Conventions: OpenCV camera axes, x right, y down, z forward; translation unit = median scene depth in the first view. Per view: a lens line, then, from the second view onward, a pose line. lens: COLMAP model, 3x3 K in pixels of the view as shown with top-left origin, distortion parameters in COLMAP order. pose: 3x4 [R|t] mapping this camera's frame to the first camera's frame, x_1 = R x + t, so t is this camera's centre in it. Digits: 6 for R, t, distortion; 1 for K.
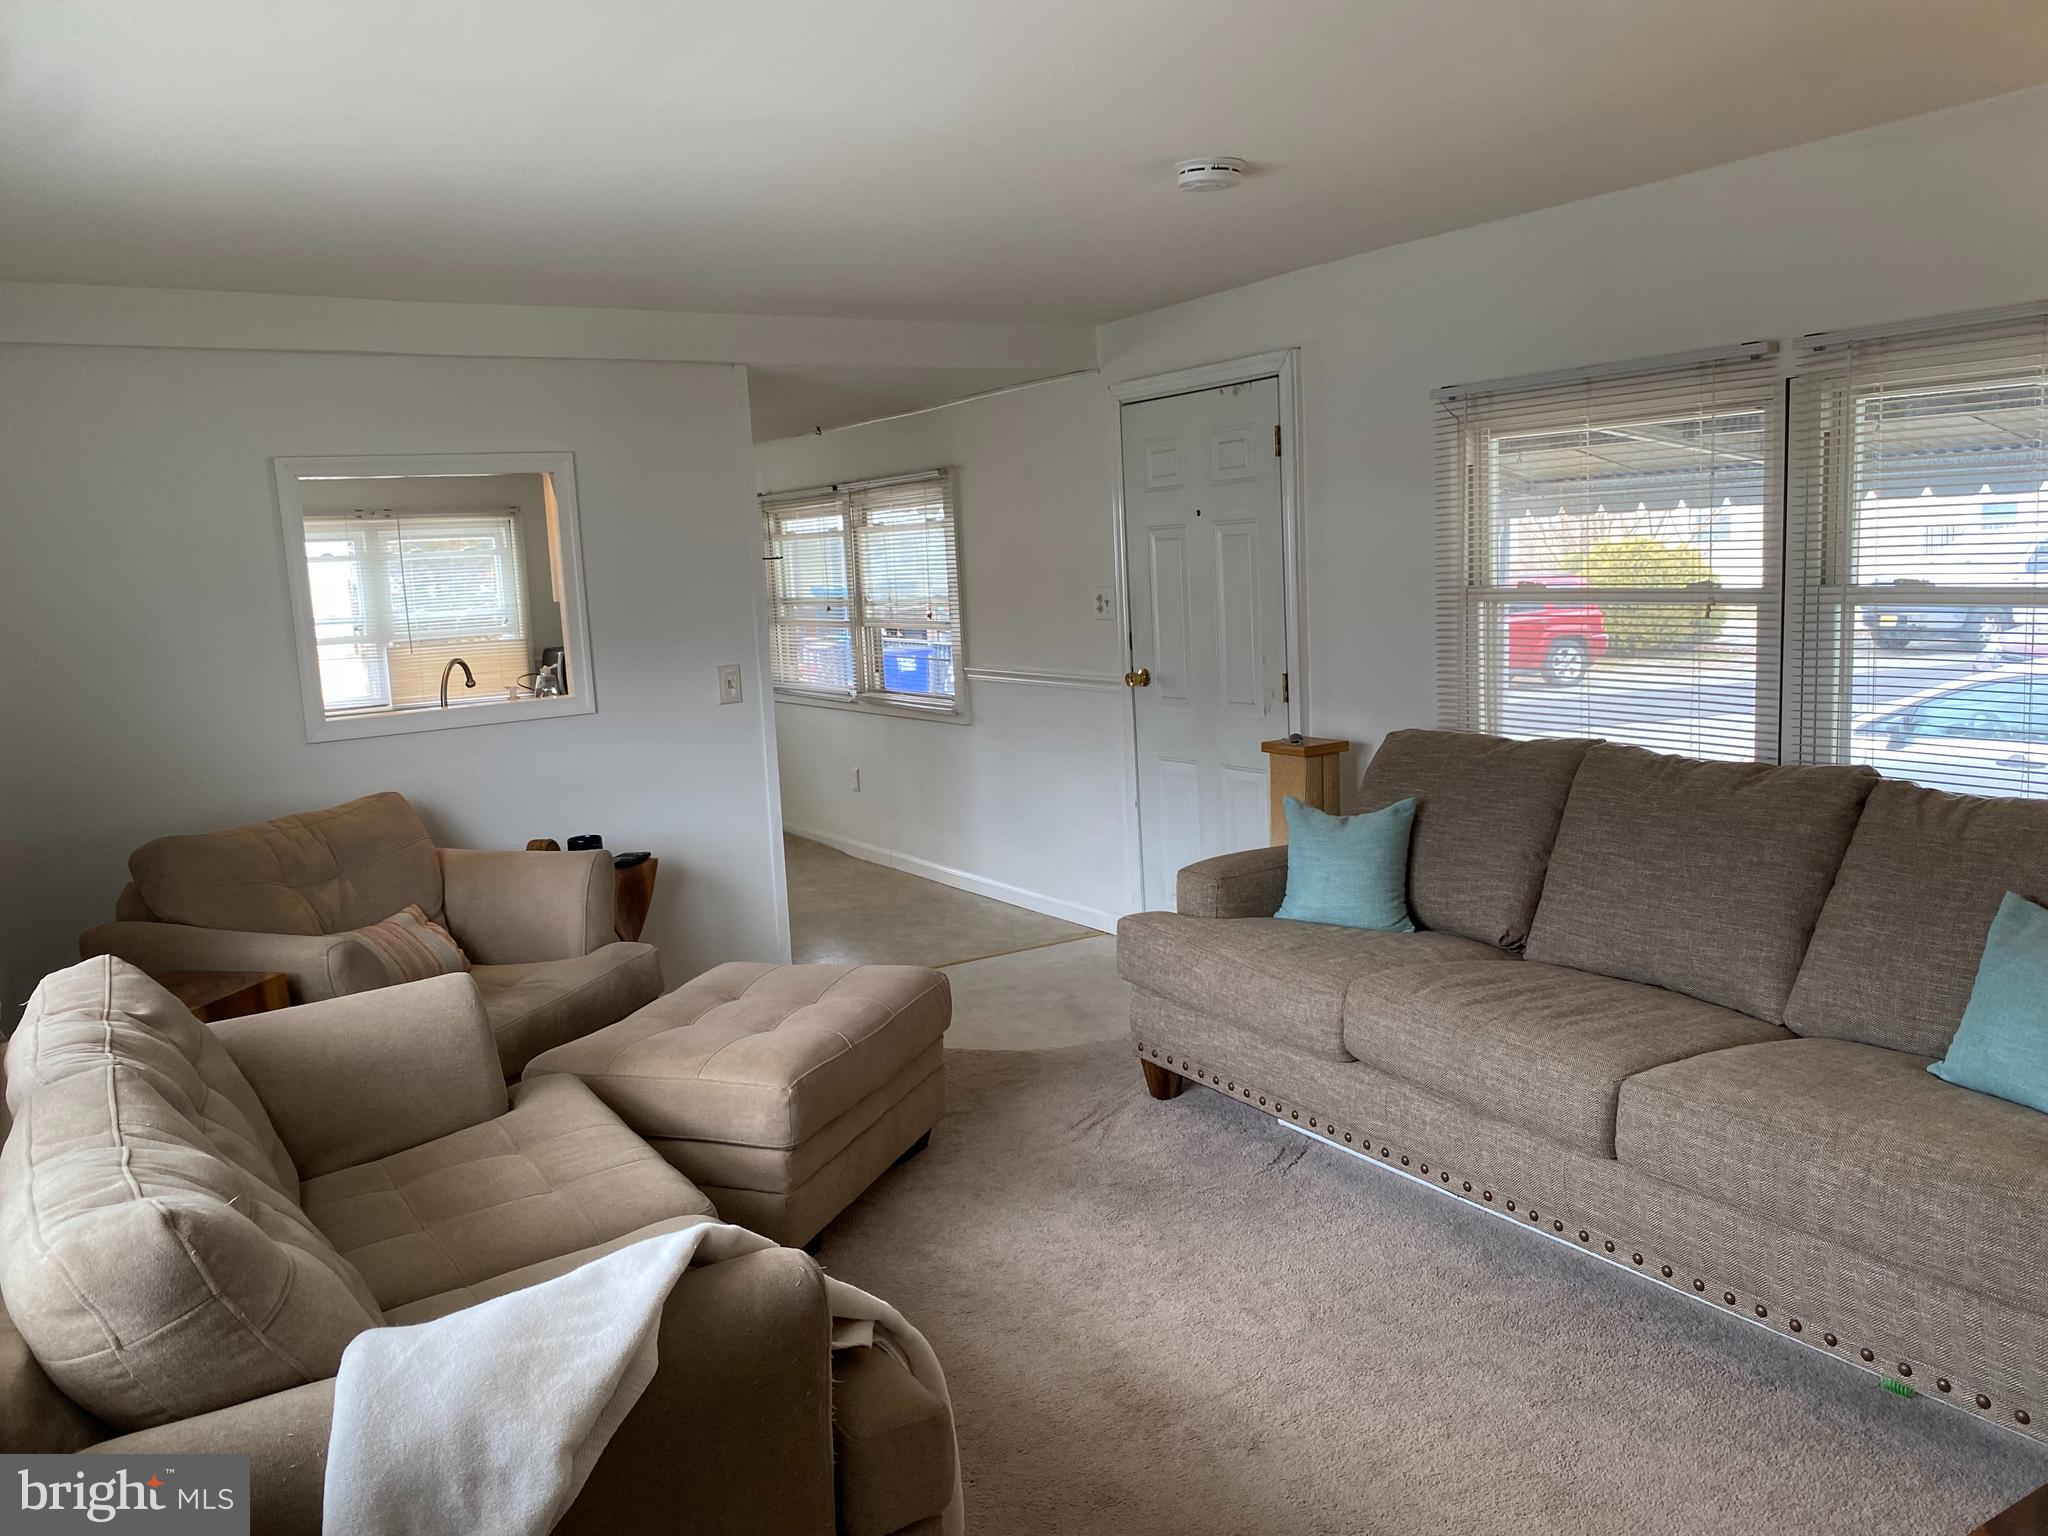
lens RADIAL K [[1545.9, 0, 1024.0], [0, 1545.9, 768.0], [0, 0, 1]] dist [0.007269, 0.001003]
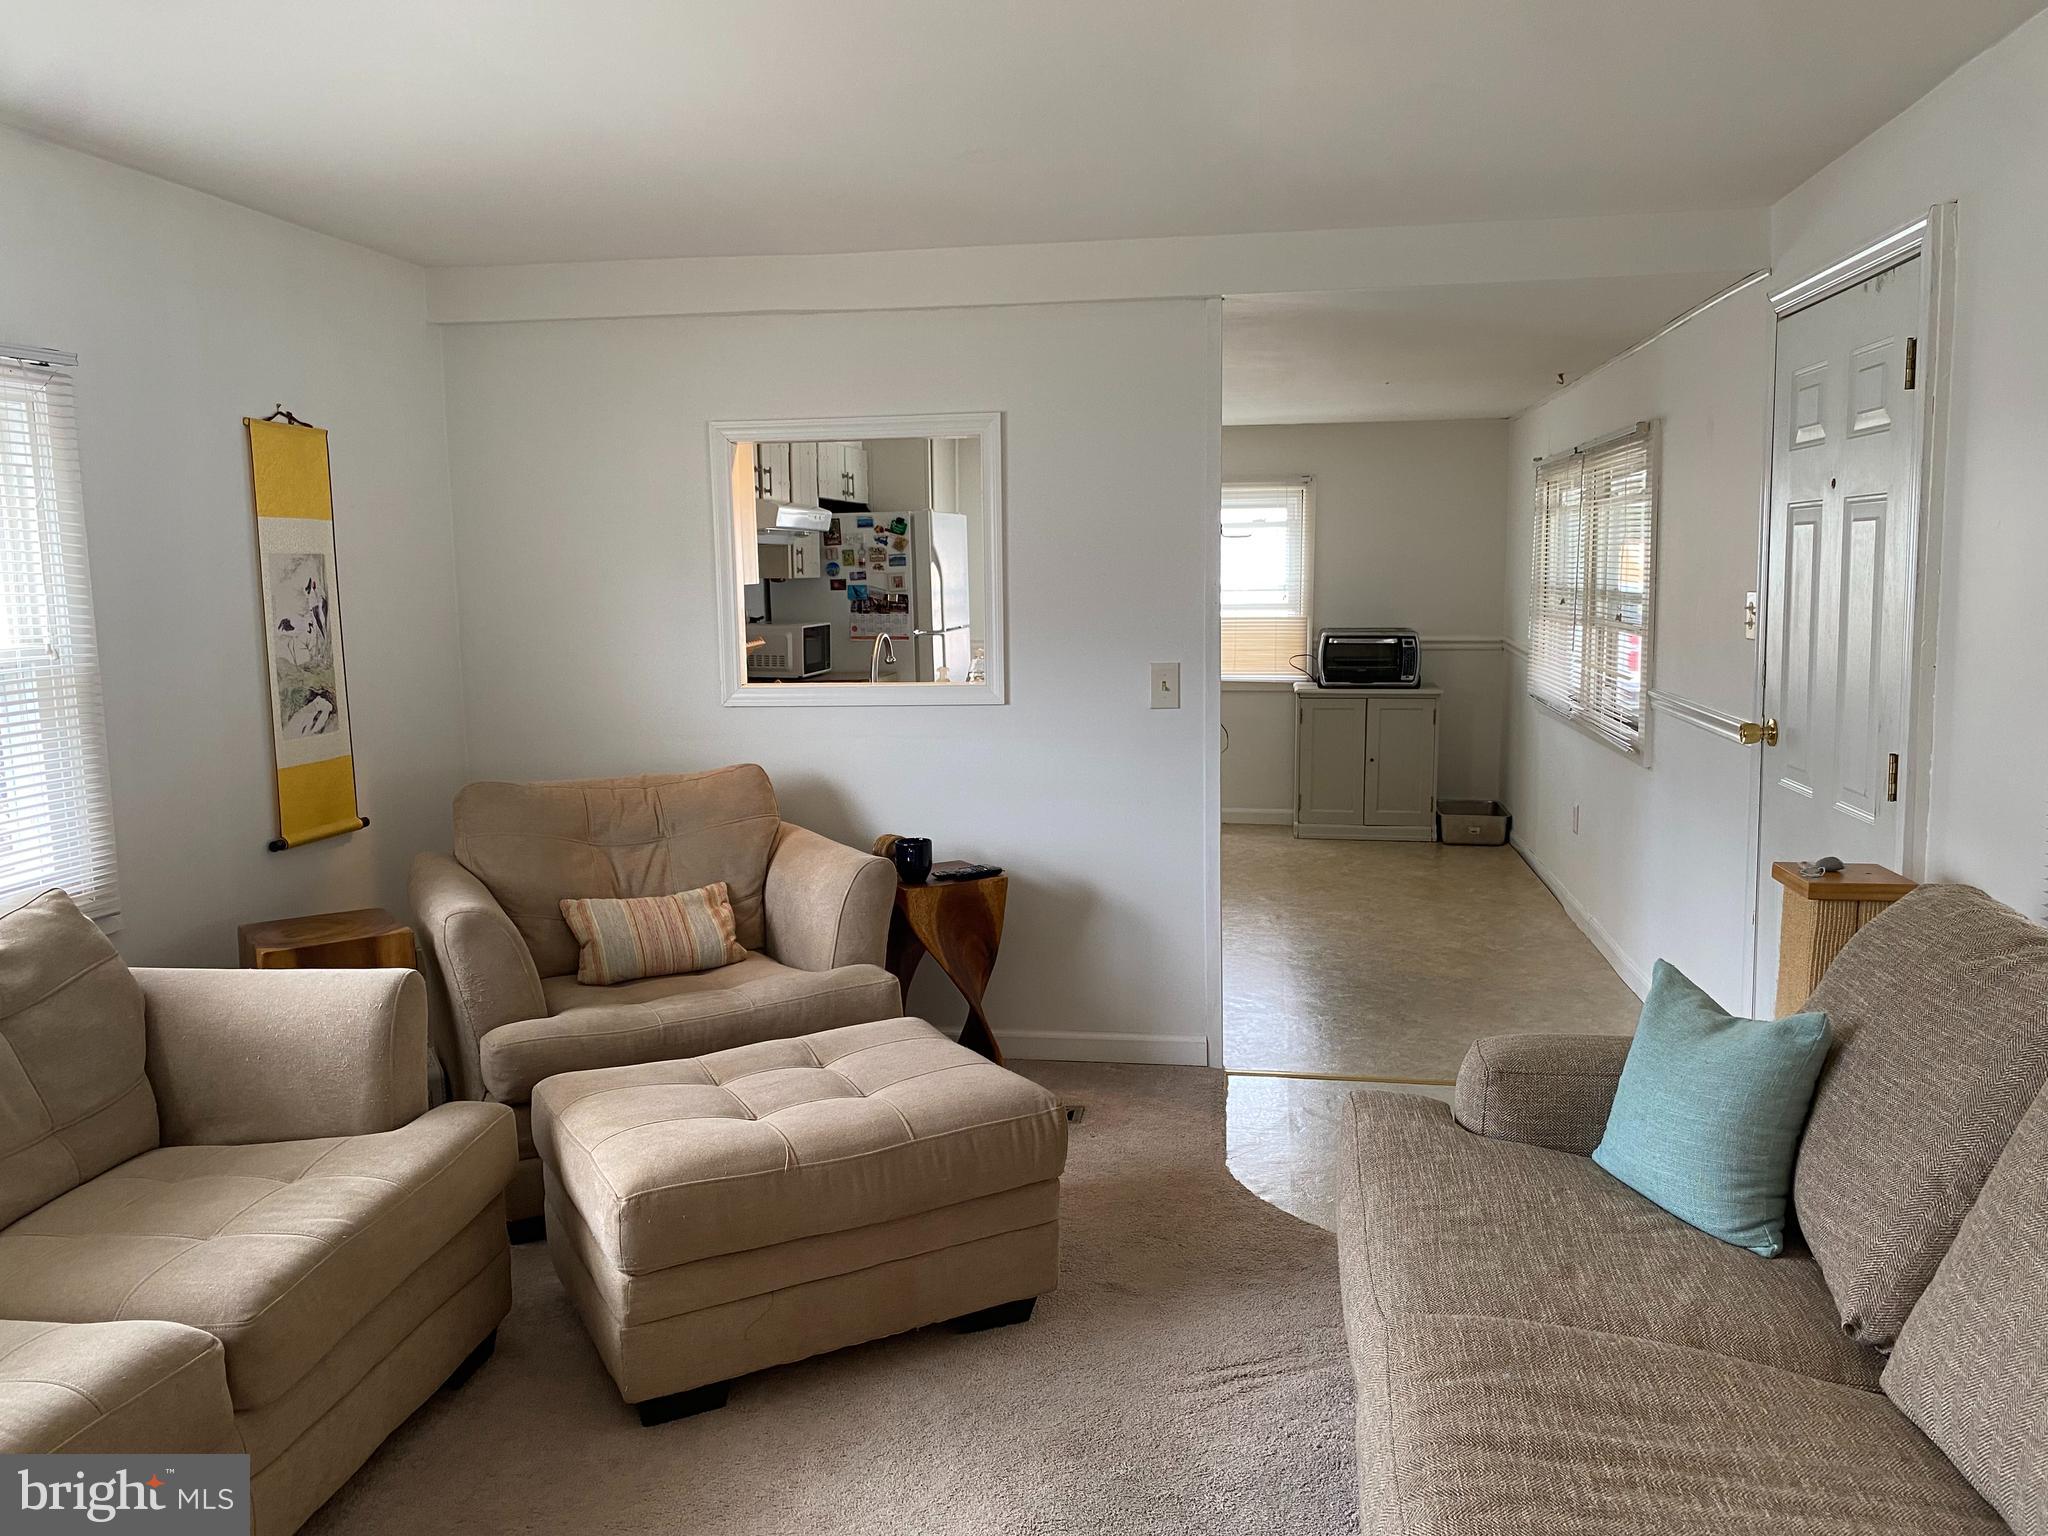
lens RADIAL K [[1563.7, 0, 1022.8], [0, 1563.7, 739.8], [0, 0, 1]] dist [0.107276, -0.155655]
pose [[0.752964, 0.115529, -0.647841, 0.330901], [-0.116538, 0.992318, 0.041512, -0.055633], [0.647660, 0.044241, 0.760644, 0.332905]]
